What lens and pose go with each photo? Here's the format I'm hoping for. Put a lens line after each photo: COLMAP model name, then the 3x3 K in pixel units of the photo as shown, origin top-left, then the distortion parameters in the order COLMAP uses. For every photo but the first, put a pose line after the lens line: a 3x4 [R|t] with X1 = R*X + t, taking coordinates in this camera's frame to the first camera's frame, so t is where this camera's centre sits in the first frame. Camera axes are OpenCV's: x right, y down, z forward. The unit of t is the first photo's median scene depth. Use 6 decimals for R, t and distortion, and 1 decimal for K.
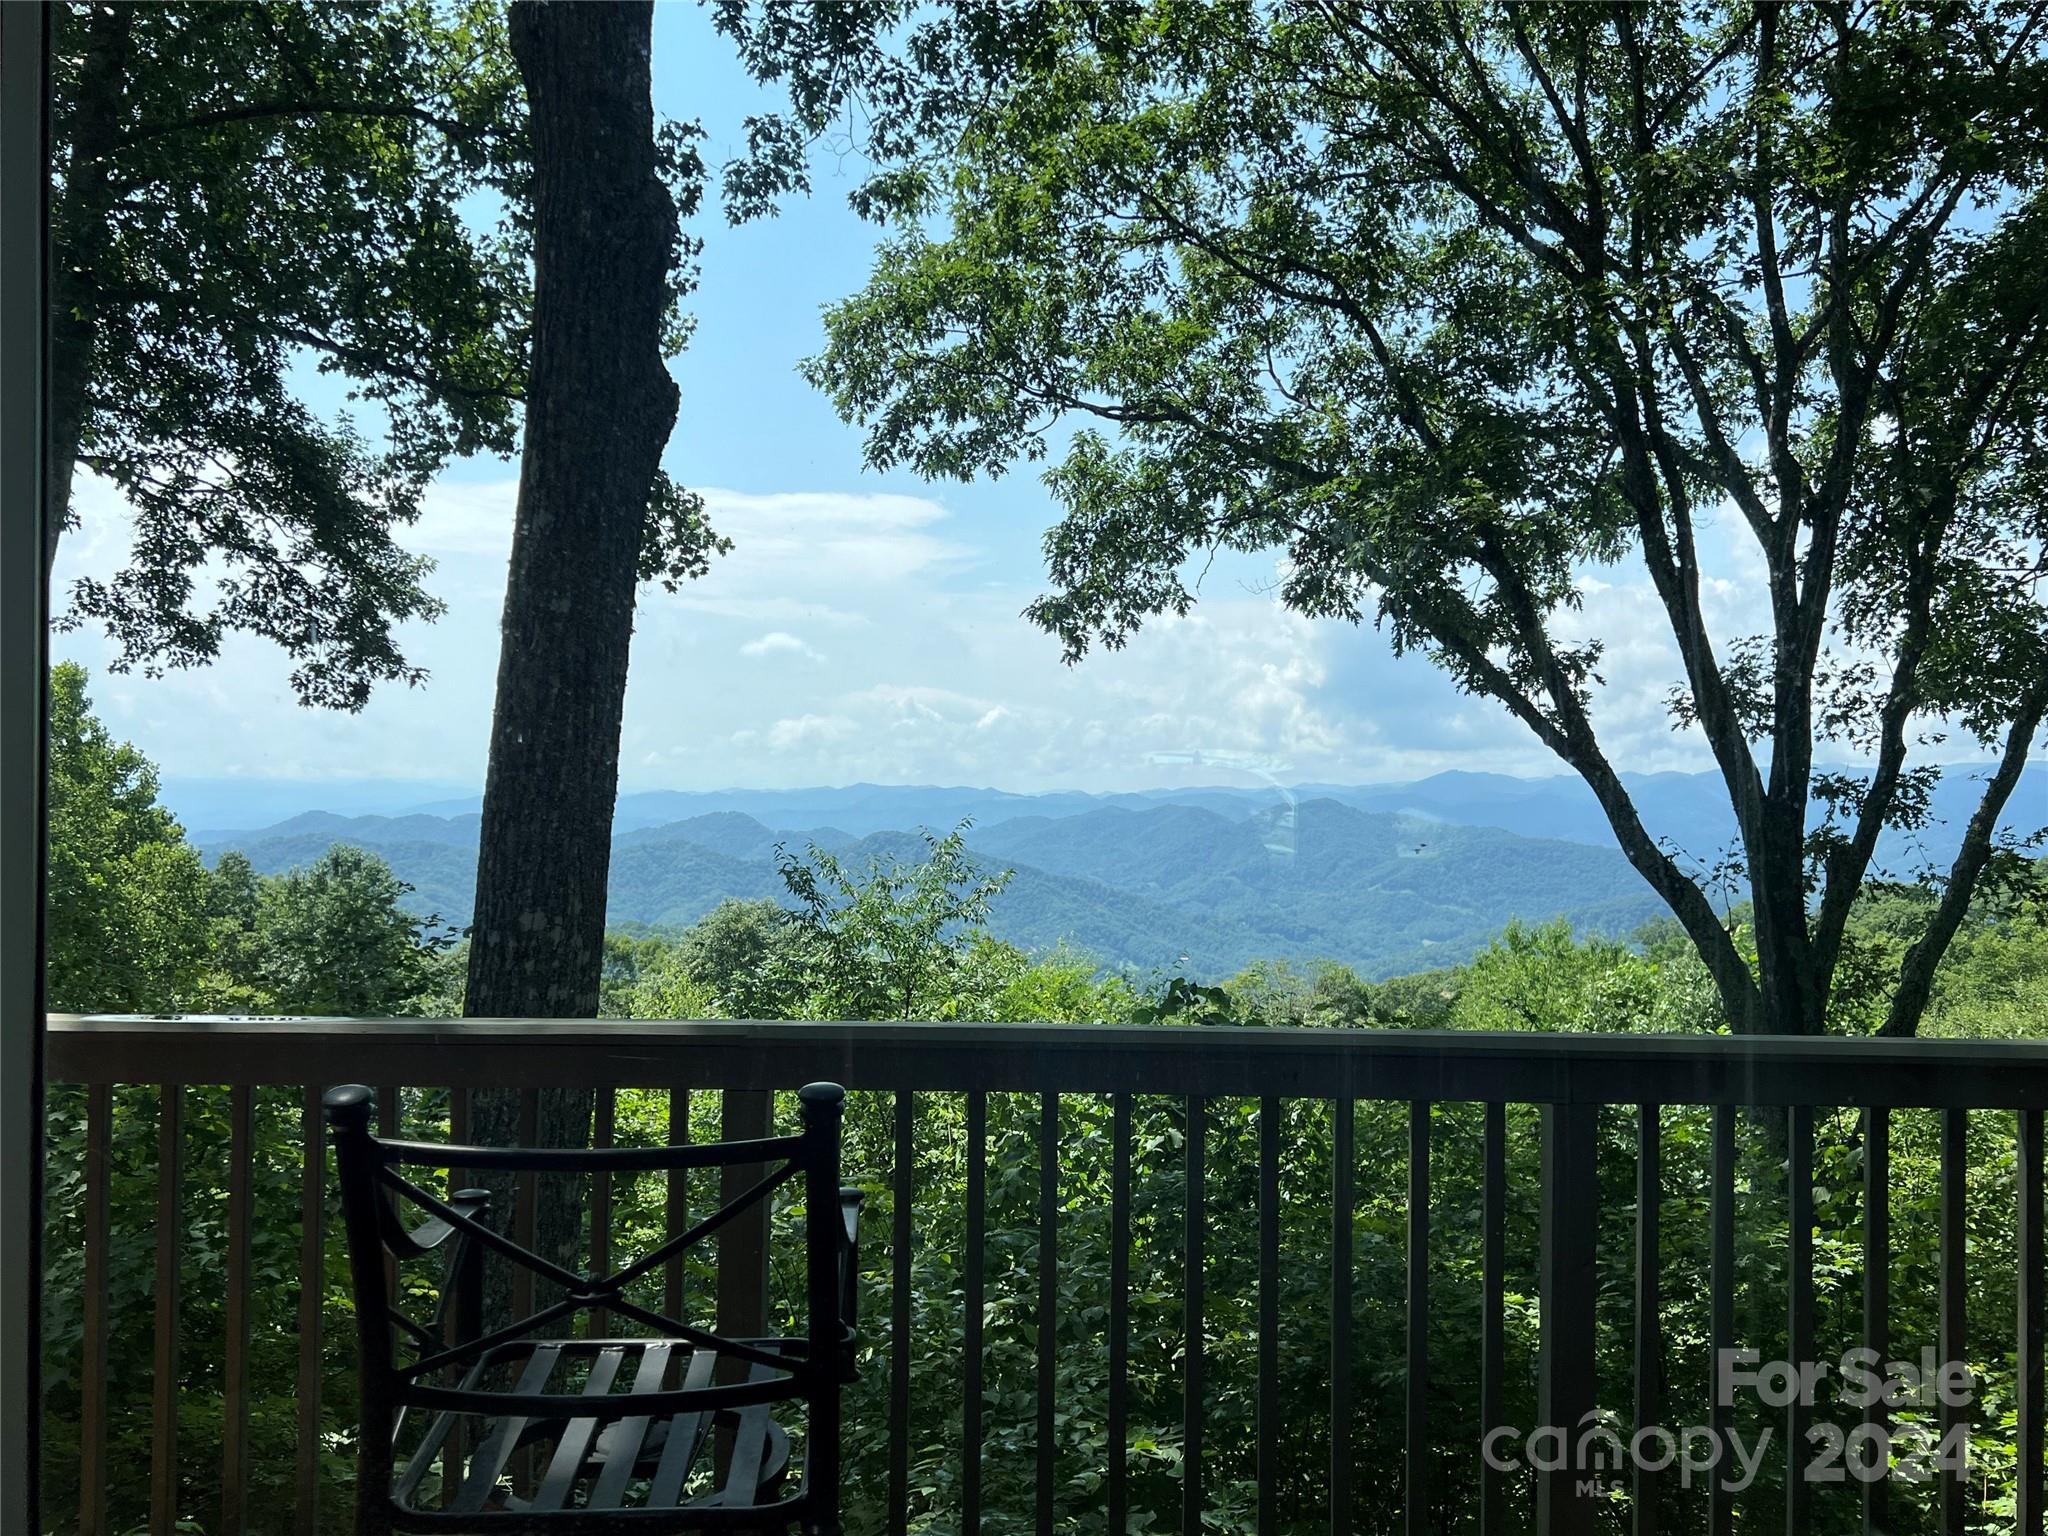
lens RADIAL K [[1711.5, 0, 1054.1], [0, 1711.5, 766.7], [0, 0, 1]] dist [0.050429, -0.000615]
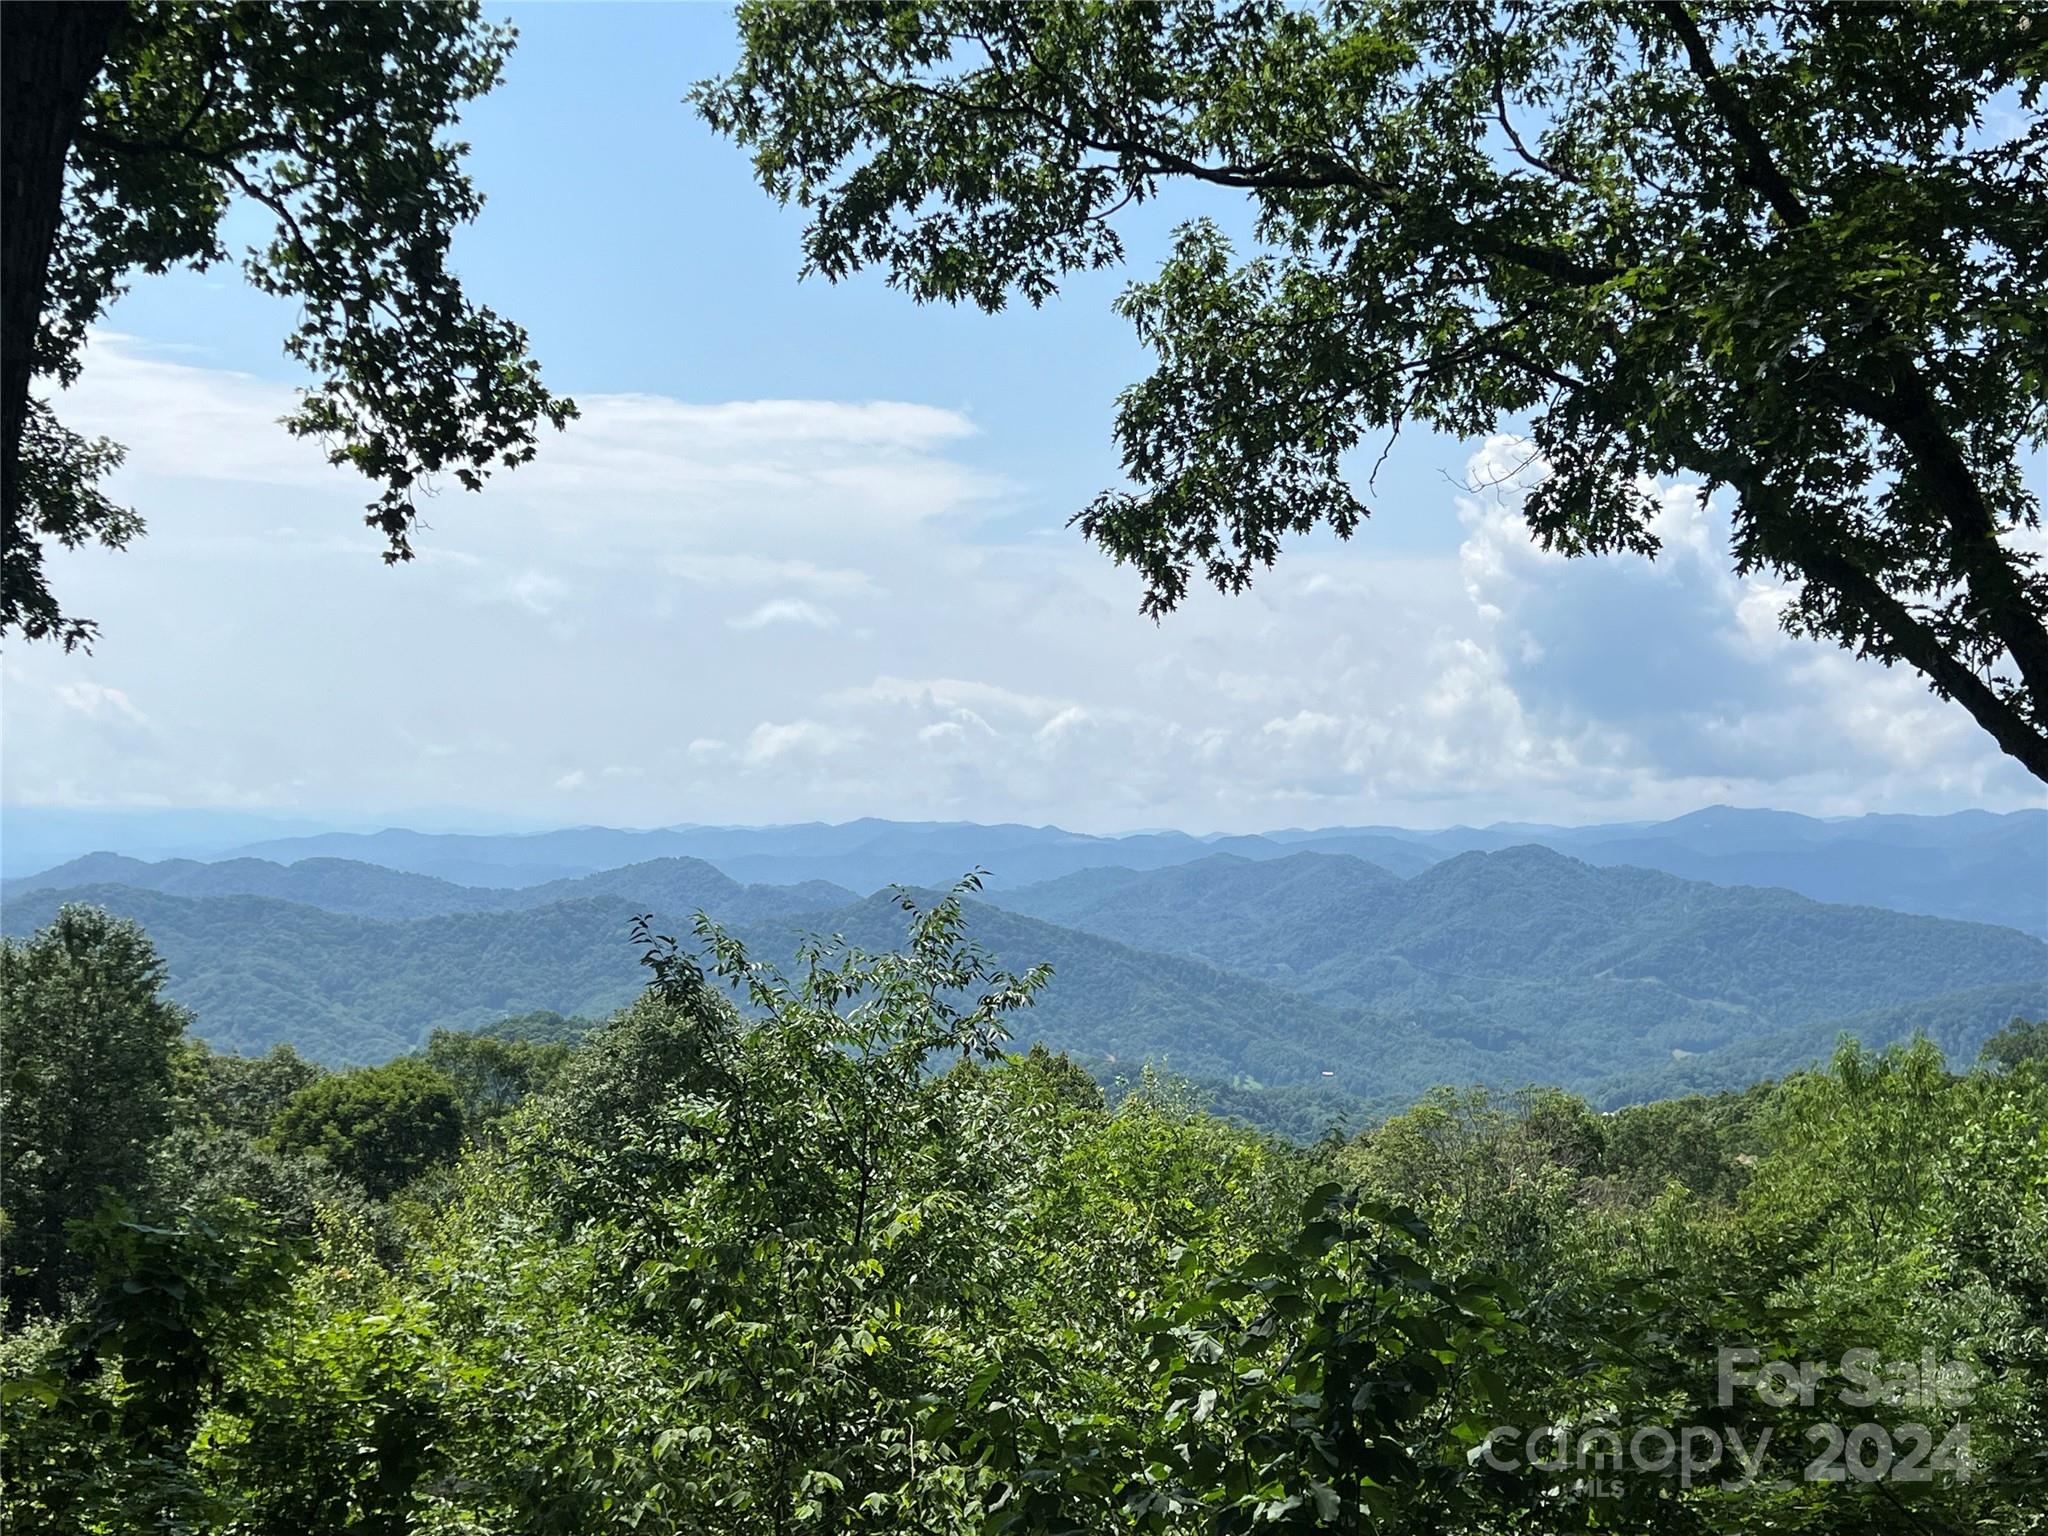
lens RADIAL K [[2420.0, 0, 1012.8], [0, 2420.0, 778.8], [0, 0, 1]] dist [0.050281, 0.000000]
pose [[0.998549, 0.006537, -0.053453, 0.003558], [-0.006925, 0.999951, -0.007084, 0.000033], [0.053404, 0.007443, 0.998545, 0.168073]]
